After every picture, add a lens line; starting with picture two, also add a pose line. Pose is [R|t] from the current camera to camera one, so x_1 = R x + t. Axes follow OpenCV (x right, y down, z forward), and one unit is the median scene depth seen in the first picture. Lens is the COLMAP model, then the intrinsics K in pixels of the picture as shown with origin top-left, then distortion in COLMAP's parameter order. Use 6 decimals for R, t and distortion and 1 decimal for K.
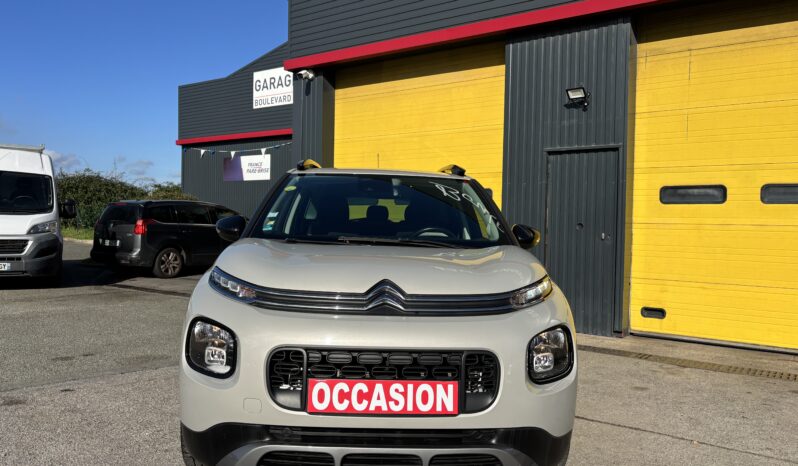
lens RADIAL K [[651.1, 0, 398.1], [0, 651.1, 228.0], [0, 0, 1]] dist [0.031596, -0.017254]
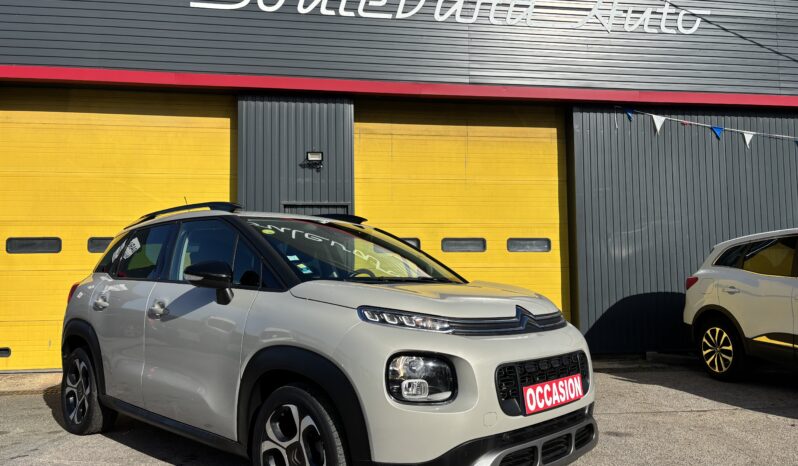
lens RADIAL K [[651.1, 0, 397.8], [0, 651.1, 236.0], [0, 0, 1]] dist [0.031596, -0.017254]
pose [[0.675150, 0.024200, 0.737283, -0.491250], [0.027370, 0.997952, -0.057819, 0.004660], [-0.737173, 0.059216, 0.673105, 0.133861]]
